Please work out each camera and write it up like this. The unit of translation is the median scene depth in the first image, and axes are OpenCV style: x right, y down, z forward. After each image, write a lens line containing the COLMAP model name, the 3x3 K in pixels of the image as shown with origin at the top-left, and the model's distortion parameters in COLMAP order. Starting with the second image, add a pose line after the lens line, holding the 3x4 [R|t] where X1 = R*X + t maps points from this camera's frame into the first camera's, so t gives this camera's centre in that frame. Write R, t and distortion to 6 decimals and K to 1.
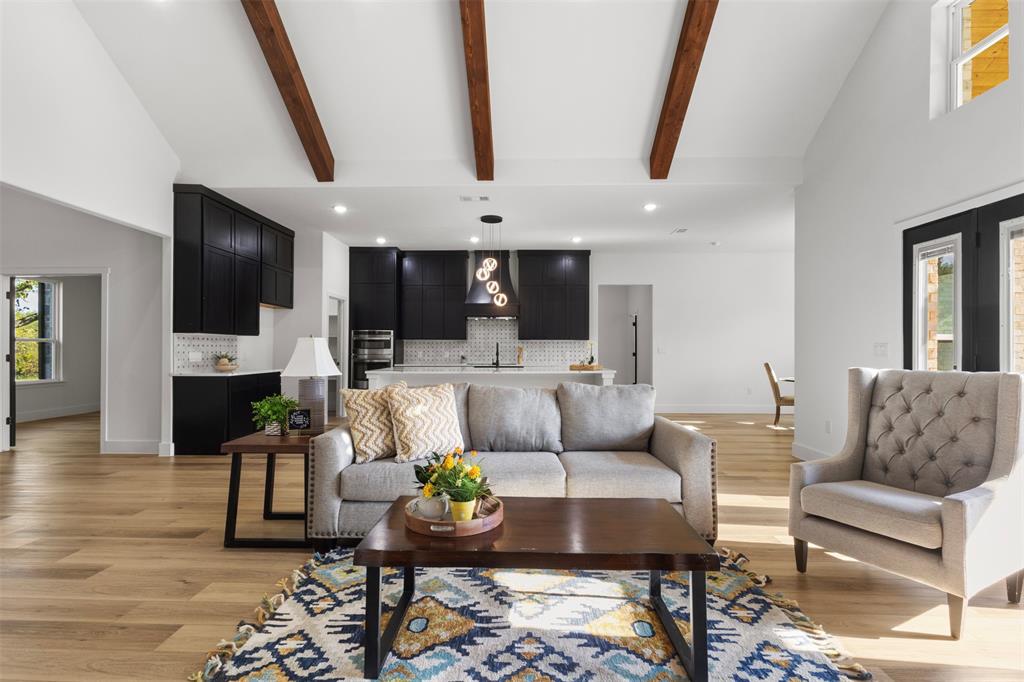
lens RADIAL K [[476.8, 0, 510.0], [0, 476.8, 343.9], [0, 0, 1]] dist [0.003814, 0.002543]
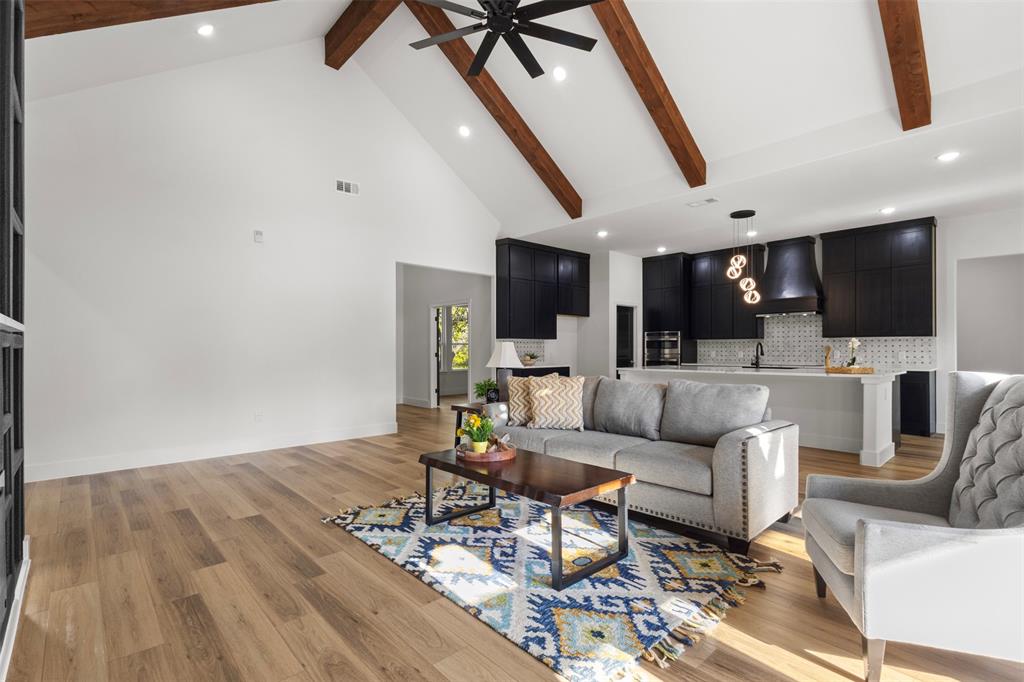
lens RADIAL K [[476.8, 0, 507.4], [0, 476.8, 351.0], [0, 0, 1]] dist [0.003814, 0.002543]
pose [[0.692002, -0.000915, -0.721895, 0.683137], [0.011934, 0.999877, 0.010172, -0.000204], [0.721797, -0.015654, 0.691928, -0.032804]]
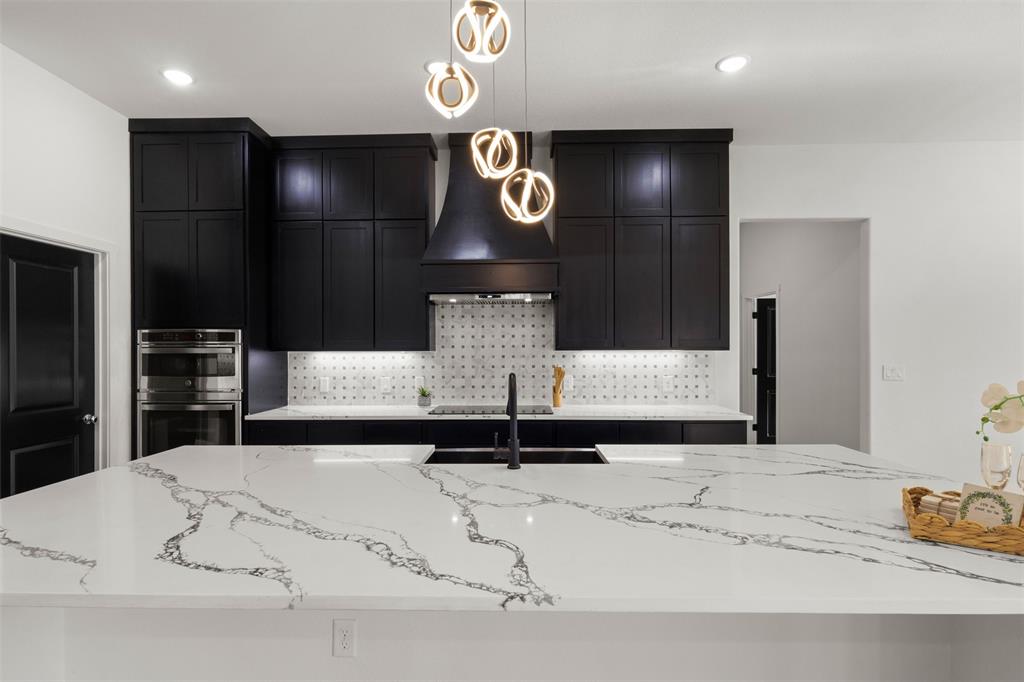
lens RADIAL K [[502.0, 0, 506.3], [0, 502.0, 349.5], [0, 0, 1]] dist [-0.000002, 0.000560]
pose [[0.999958, -0.006510, -0.006409, -0.060548], [0.006607, 0.999862, 0.015214, -0.044874], [0.006309, -0.015256, 0.999864, 1.561893]]
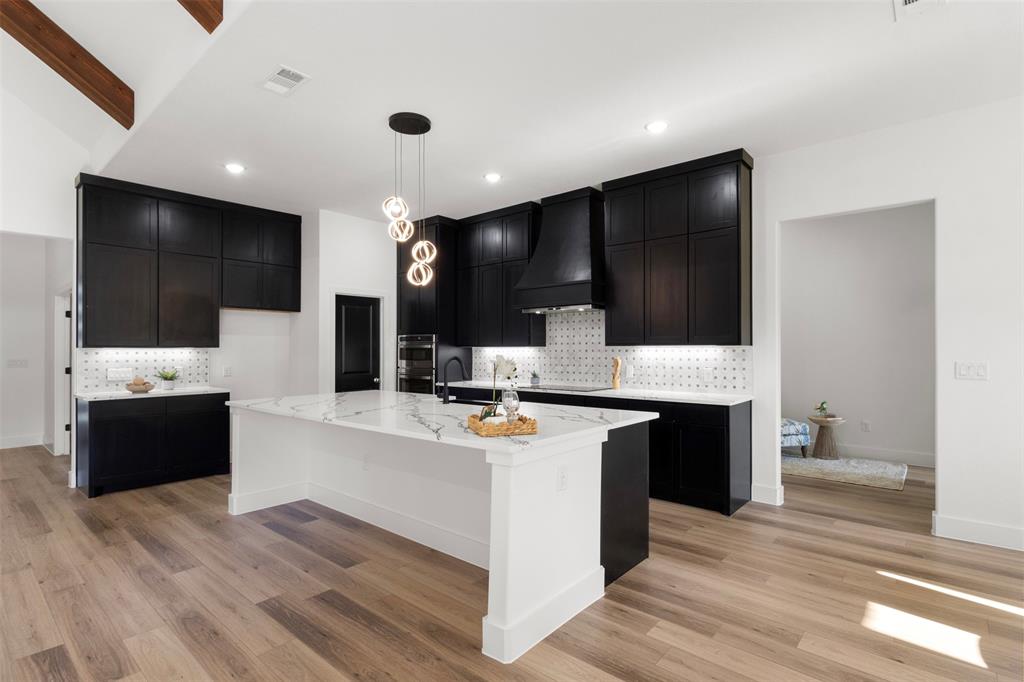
lens RADIAL K [[502.0, 0, 509.8], [0, 502.0, 344.8], [0, 0, 1]] dist [-0.000002, 0.000560]
pose [[0.768162, -0.010422, -0.640171, 0.837853], [0.014286, 0.999898, 0.000863, -0.032954], [0.640097, -0.009808, 0.768232, 1.339426]]
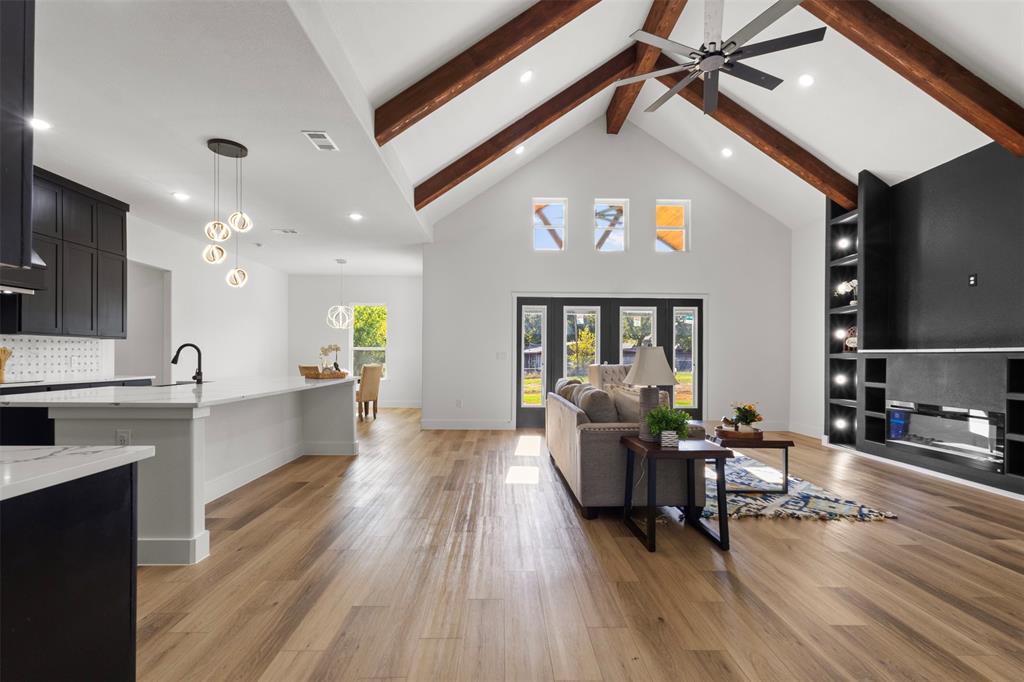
lens RADIAL K [[476.8, 0, 509.2], [0, 476.8, 351.0], [0, 0, 1]] dist [0.003814, 0.002543]
pose [[-0.041557, 0.007009, 0.999112, -1.437453], [-0.020134, 0.999766, -0.007851, 0.008559], [-0.998933, -0.020442, -0.041406, 1.355972]]
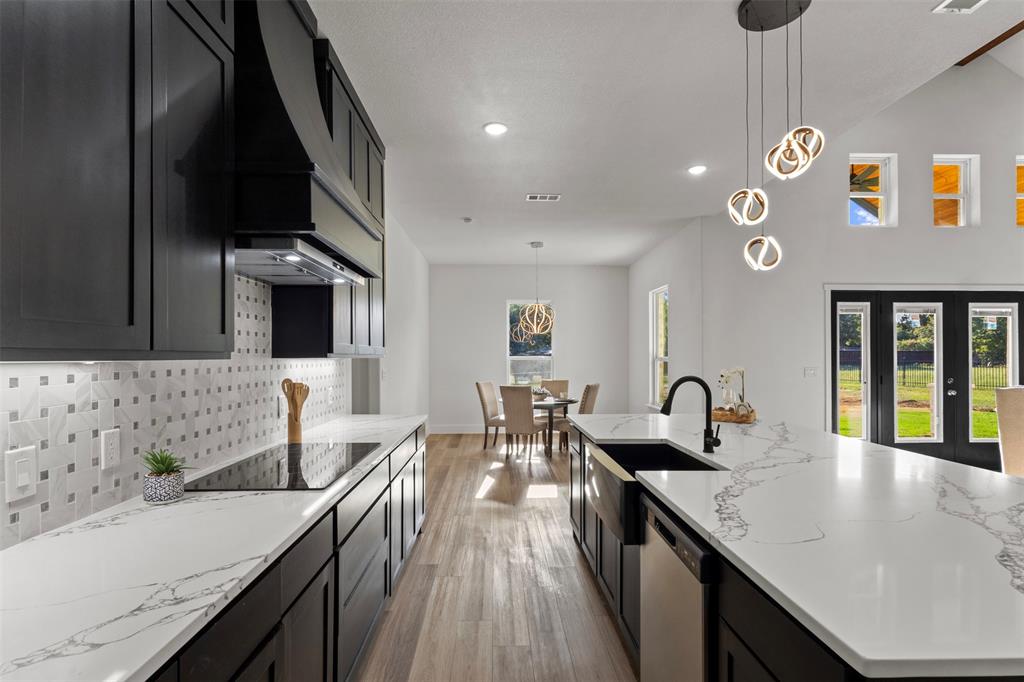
lens RADIAL K [[502.0, 0, 514.0], [0, 502.0, 349.3], [0, 0, 1]] dist [-0.000002, 0.000560]
pose [[-0.057102, 0.009634, 0.998322, -0.792982], [-0.014028, 0.999847, -0.010452, -0.032964], [-0.998270, -0.014601, -0.056958, 2.501144]]
